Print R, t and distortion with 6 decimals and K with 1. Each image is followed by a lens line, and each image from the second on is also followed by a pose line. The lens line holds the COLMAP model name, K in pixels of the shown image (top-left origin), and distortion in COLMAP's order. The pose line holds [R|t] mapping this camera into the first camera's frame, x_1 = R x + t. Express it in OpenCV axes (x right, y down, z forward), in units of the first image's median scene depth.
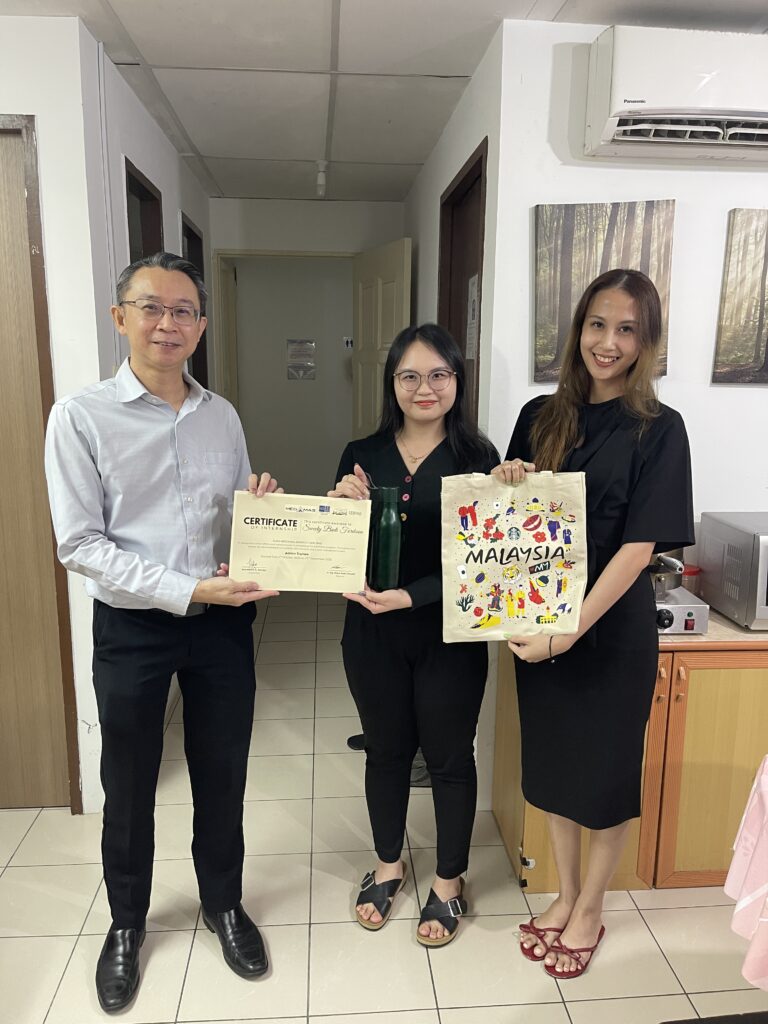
lens RADIAL K [[771.3, 0, 386.7], [0, 771.3, 507.0], [0, 0, 1]] dist [0.065765, -0.094437]
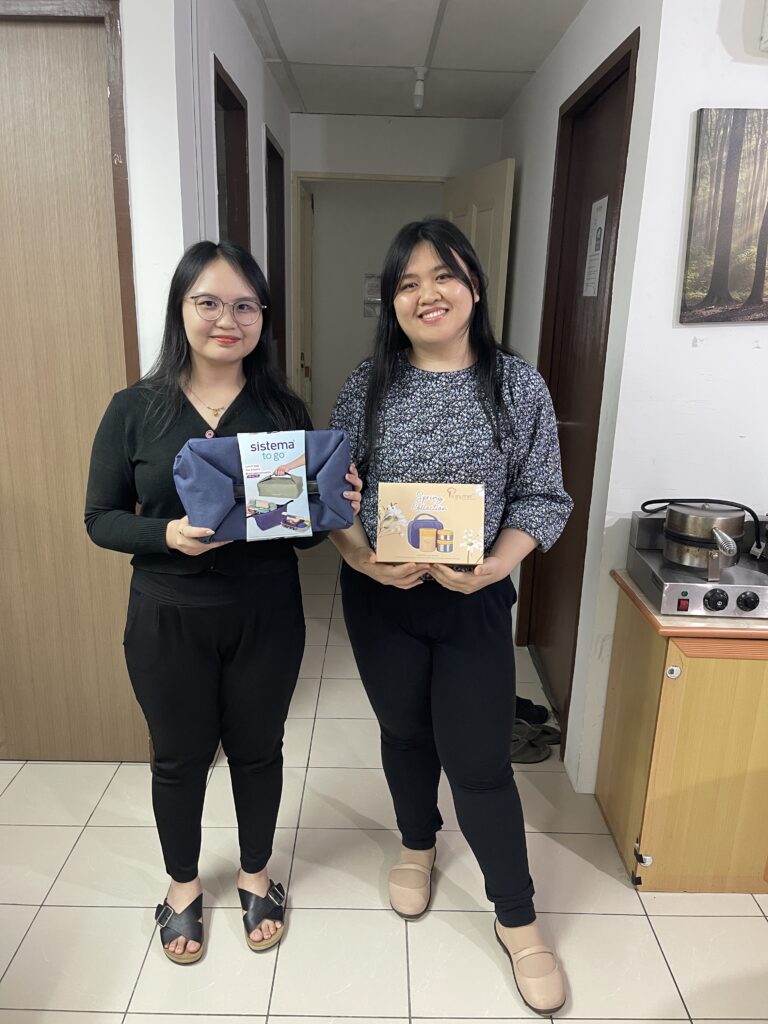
lens RADIAL K [[771.3, 0, 389.1], [0, 771.3, 516.4], [0, 0, 1]] dist [0.065765, -0.094437]
pose [[0.997292, 0.038081, -0.062922, -0.071728], [-0.032654, 0.995834, 0.085143, -0.010941], [0.065902, -0.082857, 0.994380, 0.104376]]
